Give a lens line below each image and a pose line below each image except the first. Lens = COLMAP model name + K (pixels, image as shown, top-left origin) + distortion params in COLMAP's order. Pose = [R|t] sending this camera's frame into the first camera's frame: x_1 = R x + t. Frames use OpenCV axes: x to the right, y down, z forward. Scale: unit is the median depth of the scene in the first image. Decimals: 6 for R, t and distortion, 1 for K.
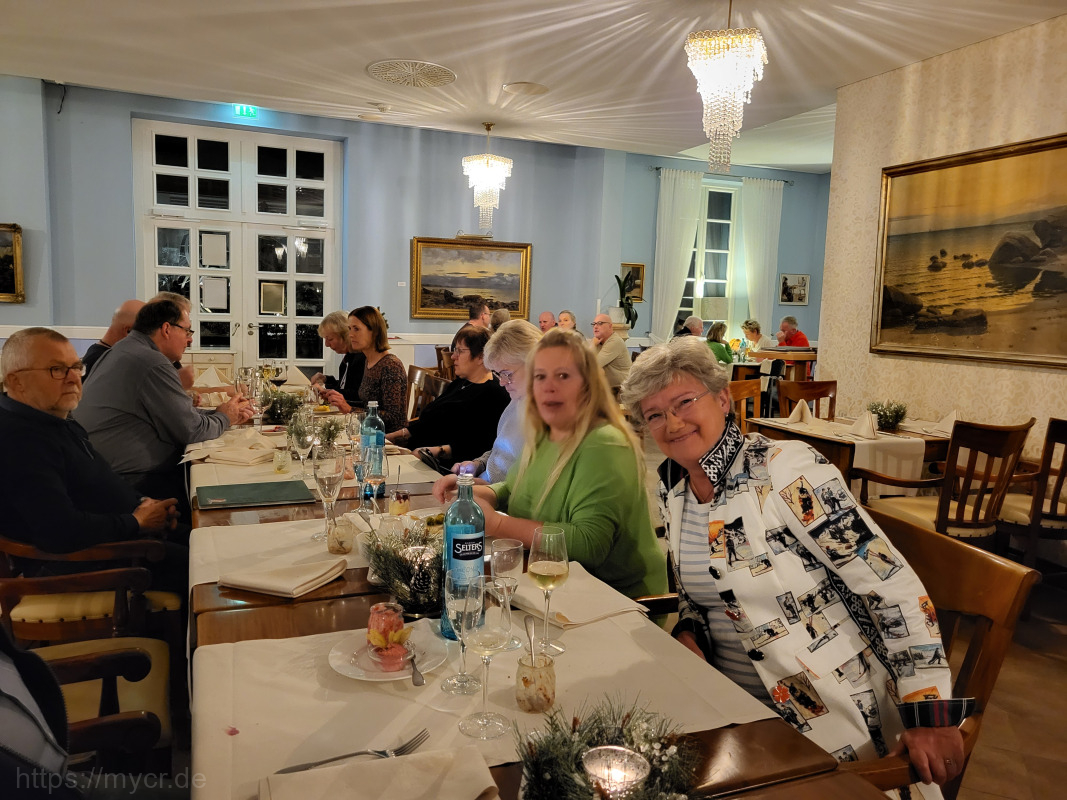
lens RADIAL K [[797.7, 0, 528.0], [0, 797.7, 392.9], [0, 0, 1]] dist [0.046558, -0.026237]
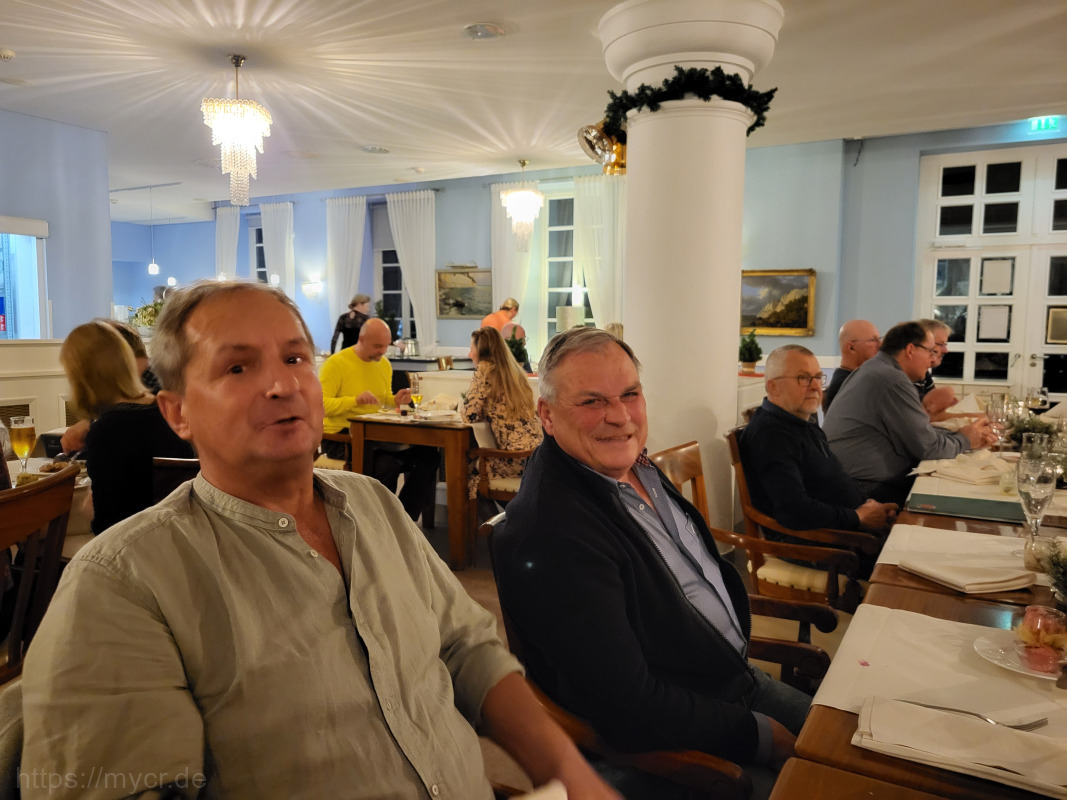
lens RADIAL K [[805.5, 0, 533.2], [0, 805.5, 395.1], [0, 0, 1]] dist [0.038674, -0.023711]
pose [[0.620662, 0.039617, -0.783077, 0.028747], [-0.073296, 0.997281, -0.007640, 0.008852], [0.780645, 0.062138, 0.621878, -0.015860]]
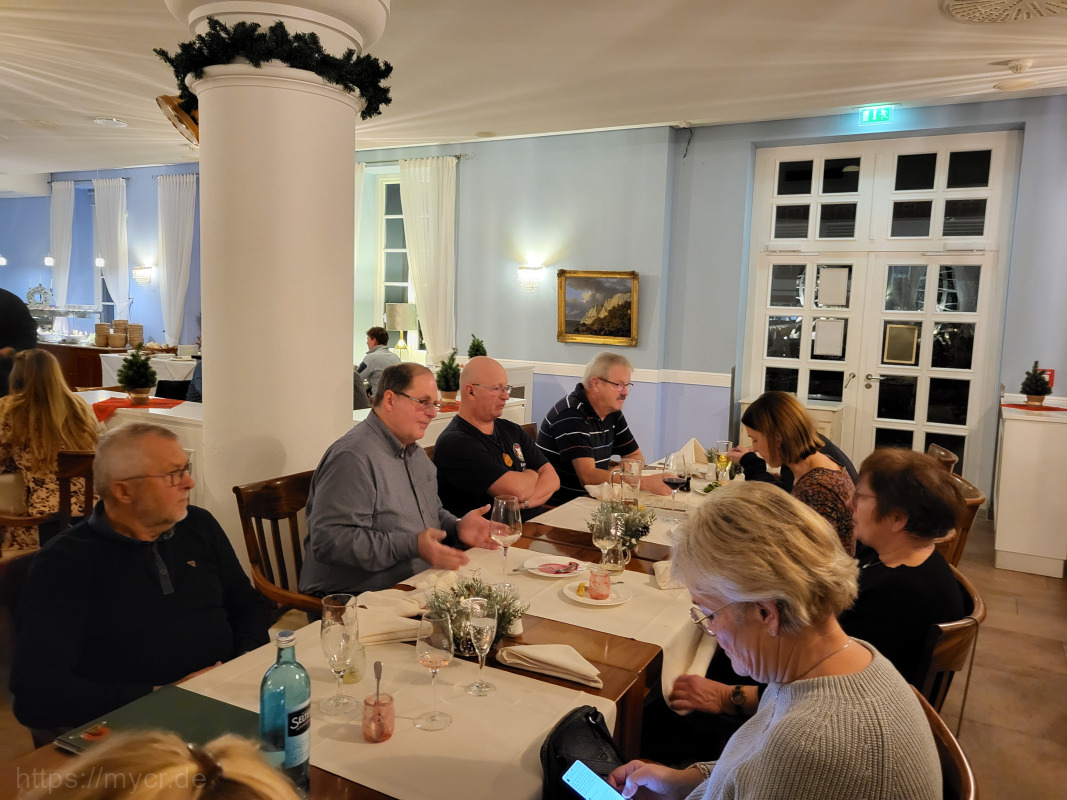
lens RADIAL K [[807.3, 0, 519.2], [0, 807.3, 385.6], [0, 0, 1]] dist [0.038610, -0.008346]
pose [[0.626465, 0.062368, -0.776950, 0.077231], [-0.096894, 0.995293, 0.001767, -0.045227], [0.773403, 0.074175, 0.629560, 0.221918]]
